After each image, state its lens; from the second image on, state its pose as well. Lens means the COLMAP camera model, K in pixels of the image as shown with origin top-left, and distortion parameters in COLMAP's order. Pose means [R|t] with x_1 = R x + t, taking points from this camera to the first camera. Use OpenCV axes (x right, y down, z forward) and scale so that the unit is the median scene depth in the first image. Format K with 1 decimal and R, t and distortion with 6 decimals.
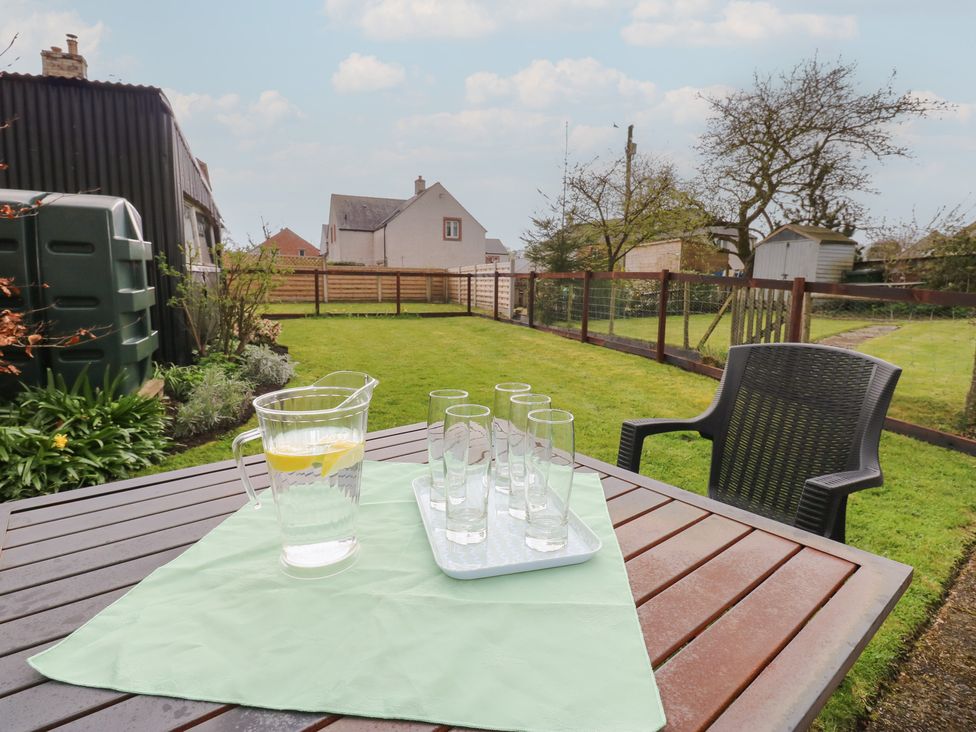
lens RADIAL K [[528.5, 0, 495.6], [0, 528.5, 356.9], [0, 0, 1]] dist [0.004424, -0.014542]
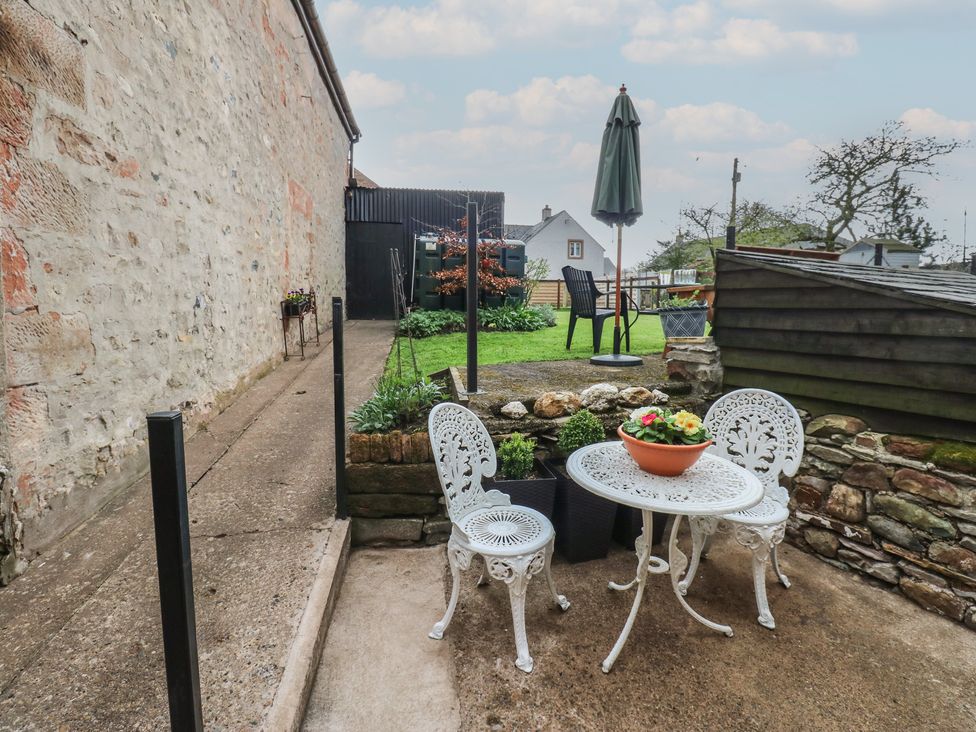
lens RADIAL K [[528.5, 0, 495.6], [0, 528.5, 356.9], [0, 0, 1]] dist [0.004424, -0.014542]
pose [[0.981570, 0.010150, -0.190831, -0.059291], [-0.017253, 0.999217, -0.035598, 0.081620], [0.190321, 0.038234, 0.980977, -0.343970]]
